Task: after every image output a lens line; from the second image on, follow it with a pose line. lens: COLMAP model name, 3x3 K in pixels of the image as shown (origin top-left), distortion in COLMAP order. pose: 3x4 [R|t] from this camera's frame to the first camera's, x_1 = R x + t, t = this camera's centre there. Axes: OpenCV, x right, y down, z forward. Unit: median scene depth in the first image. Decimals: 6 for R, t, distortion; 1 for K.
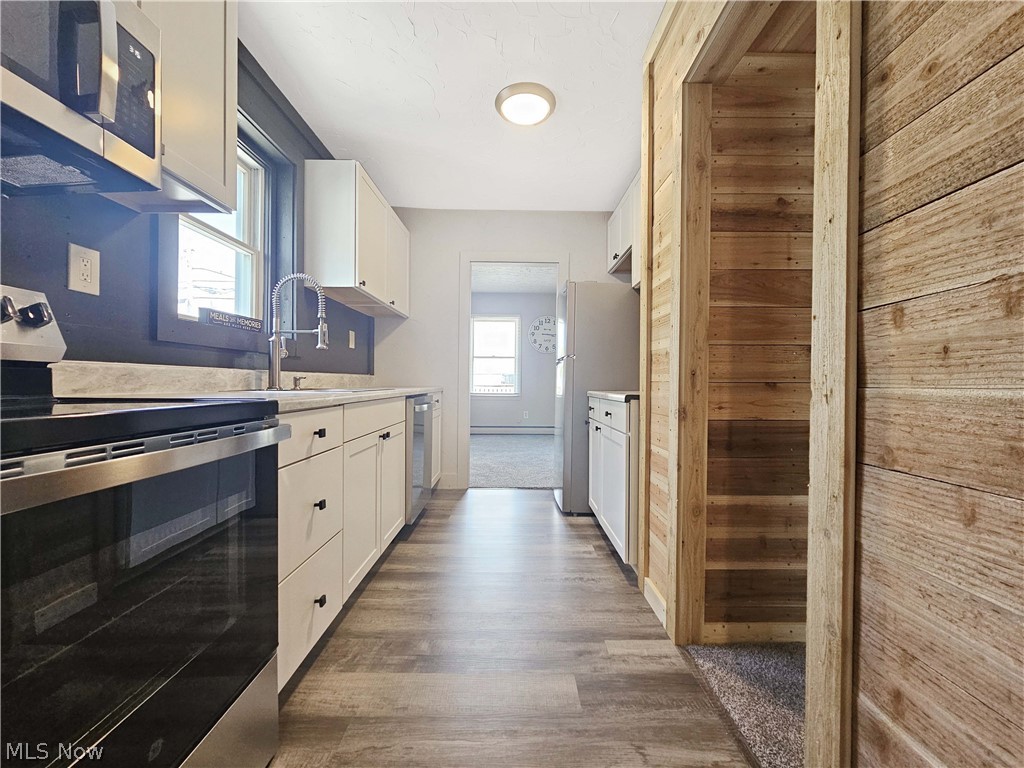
lens RADIAL K [[417.8, 0, 512.0], [0, 417.8, 384.0], [0, 0, 1]] dist [-0.010484, 0.000173]
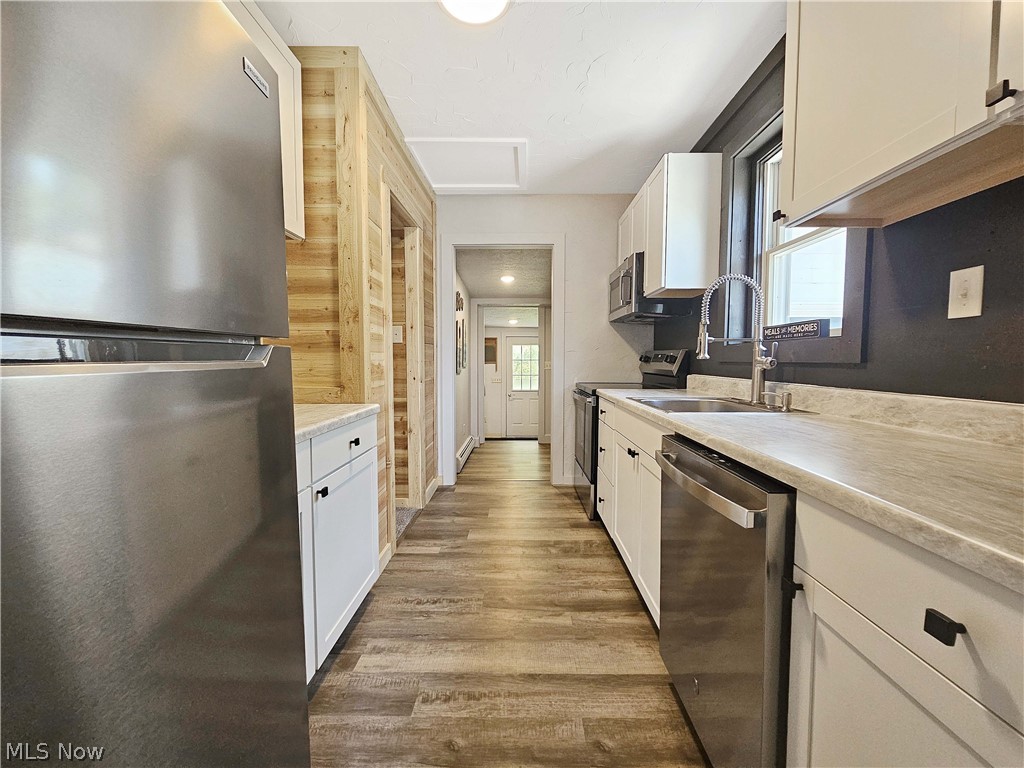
lens RADIAL K [[417.8, 0, 512.0], [0, 417.8, 384.0], [0, 0, 1]] dist [-0.010484, 0.000173]
pose [[-0.999764, -0.008740, 0.019910, -0.060648], [-0.007437, 0.997882, 0.064631, -0.090274], [-0.020433, 0.064467, -0.997711, 2.038229]]
